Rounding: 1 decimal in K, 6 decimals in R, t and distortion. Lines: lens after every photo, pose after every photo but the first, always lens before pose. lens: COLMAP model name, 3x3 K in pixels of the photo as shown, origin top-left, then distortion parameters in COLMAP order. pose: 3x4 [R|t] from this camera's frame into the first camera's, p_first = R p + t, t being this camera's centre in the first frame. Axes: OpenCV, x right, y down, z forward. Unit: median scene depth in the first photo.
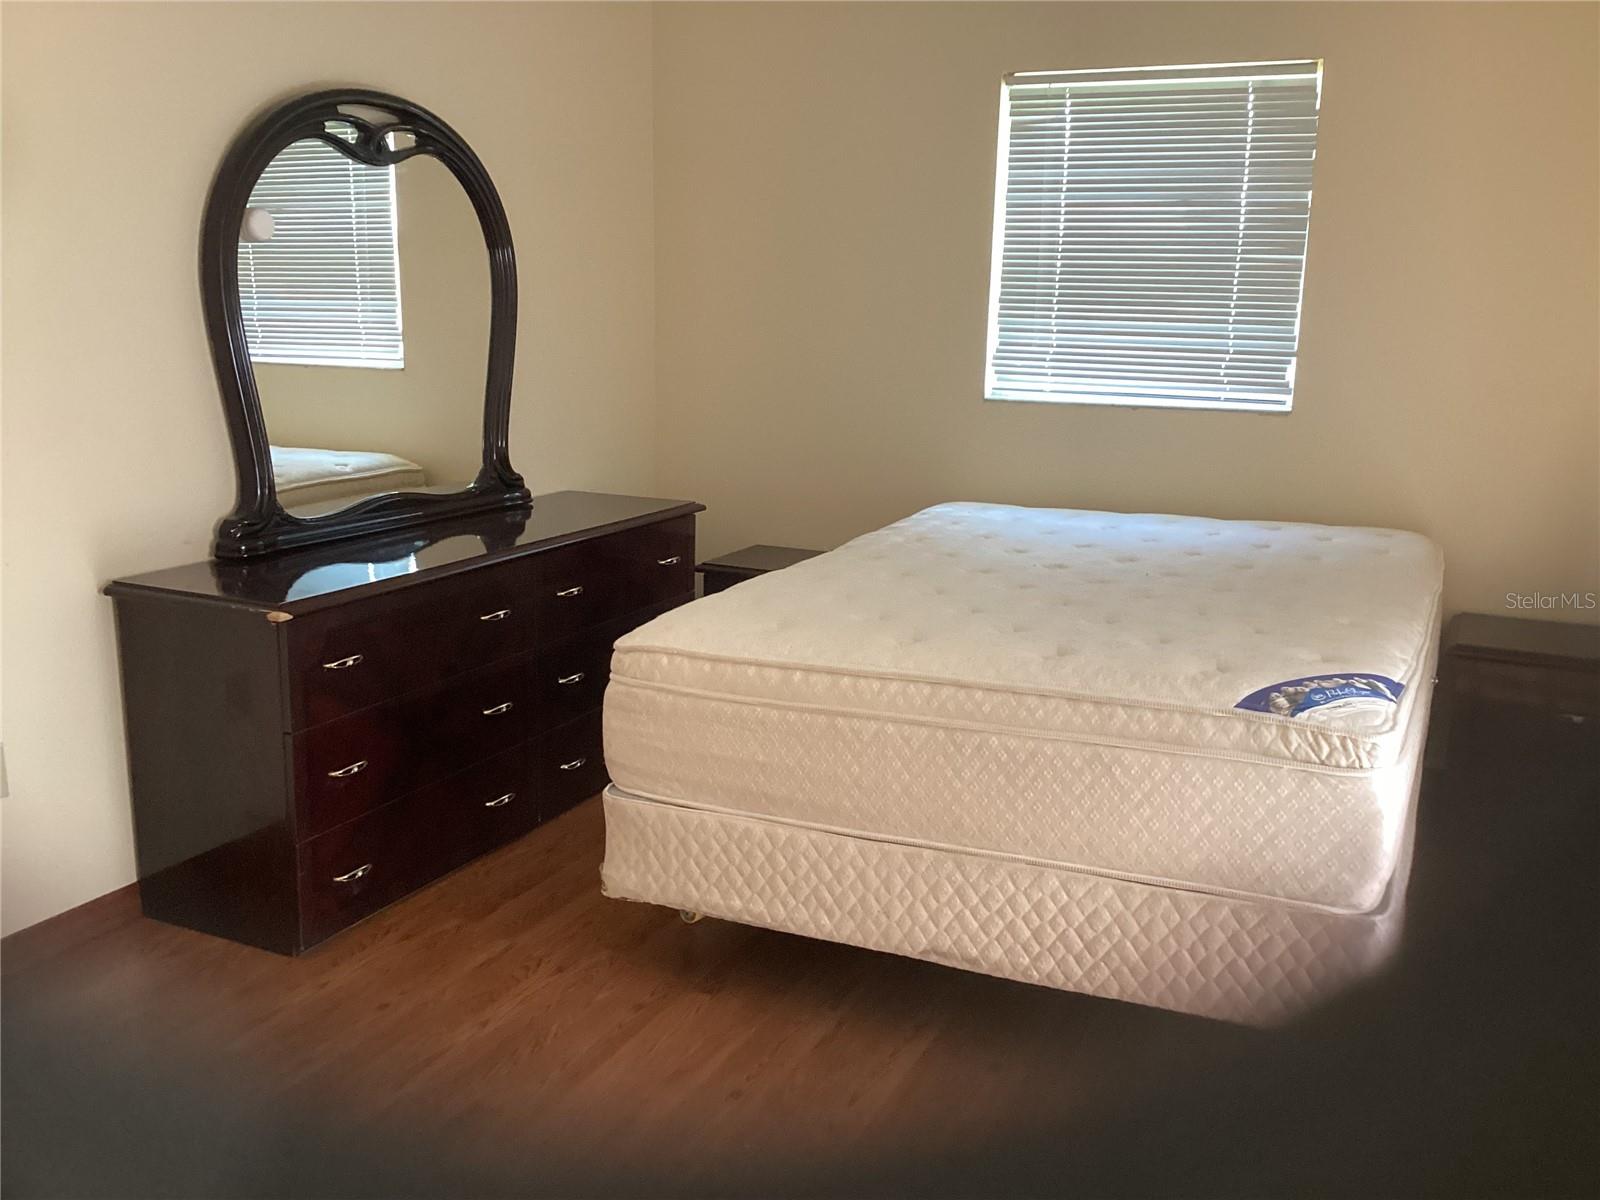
lens RADIAL K [[1483.4, 0, 801.7], [0, 1483.4, 557.2], [0, 0, 1]] dist [0.162011, 0.000179]
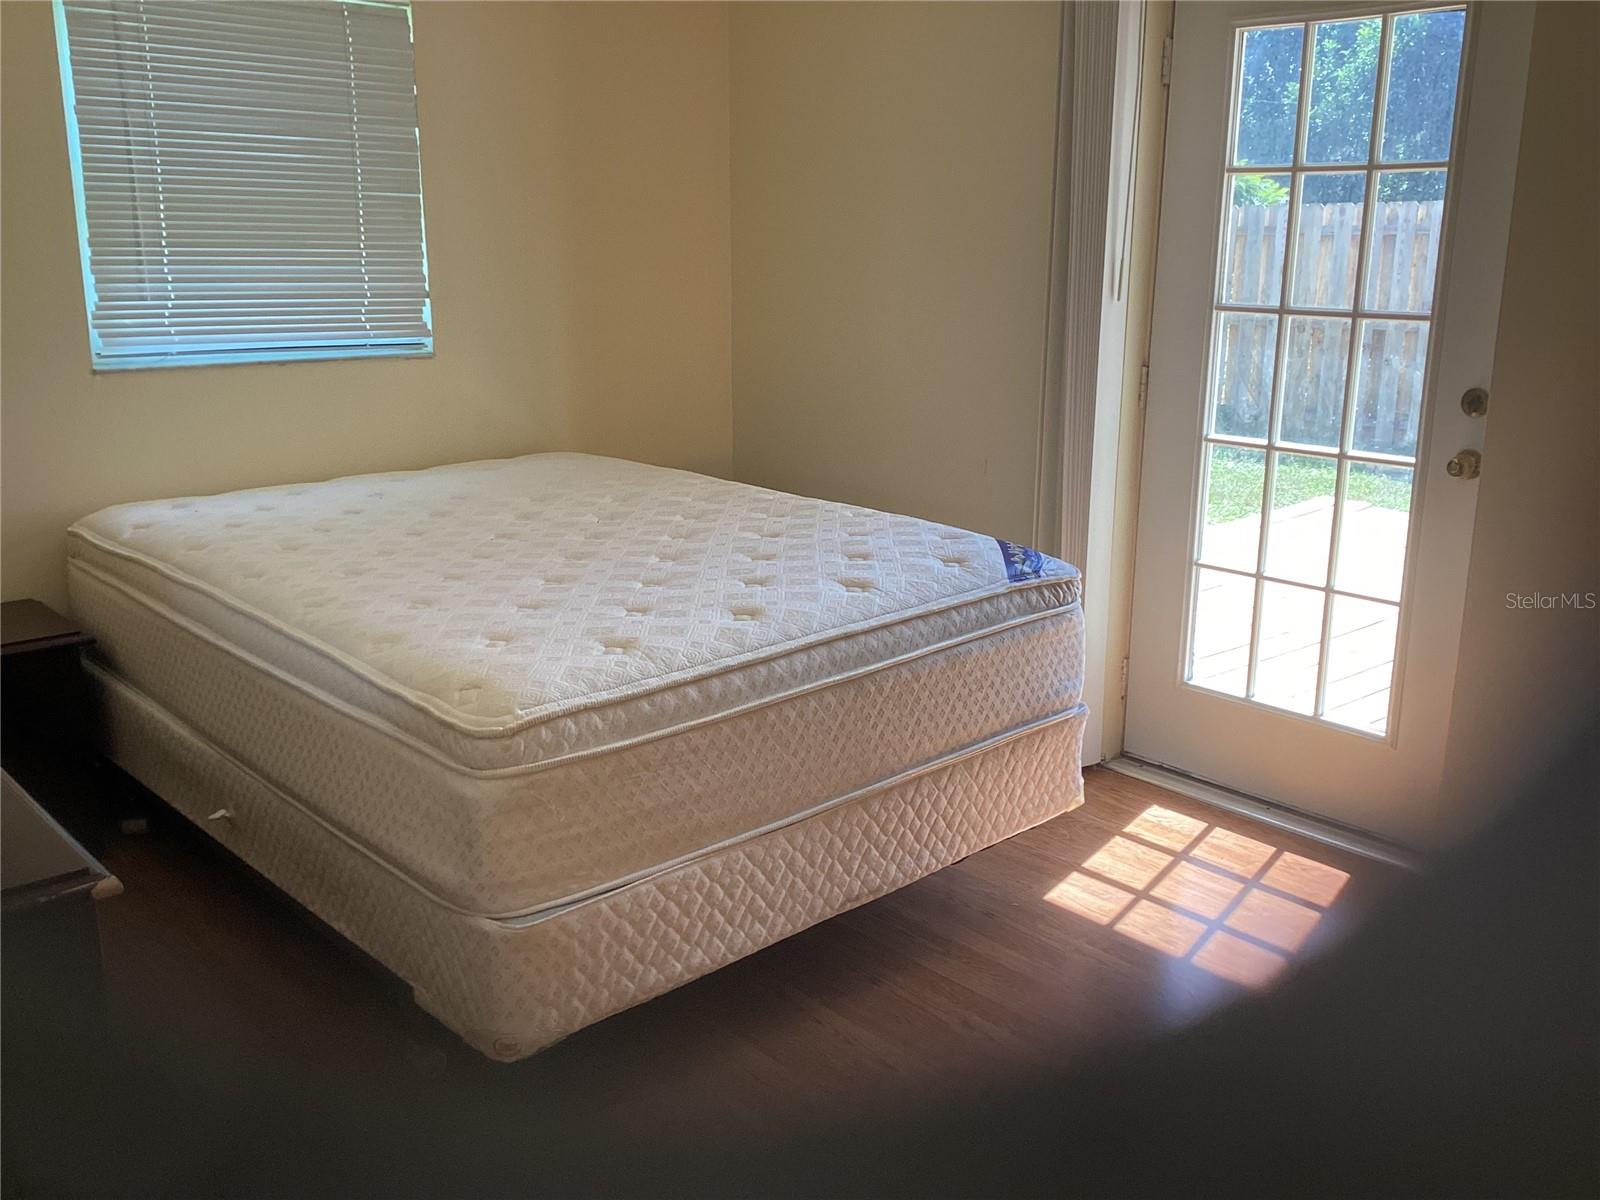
lens RADIAL K [[1447.7, 0, 809.0], [0, 1447.7, 607.8], [0, 0, 1]] dist [0.156370, -0.302168]
pose [[0.390160, -0.244914, 0.887577, -0.481006], [0.170781, 0.966497, 0.191619, -0.077763], [-0.904770, 0.076819, 0.418915, 0.386285]]
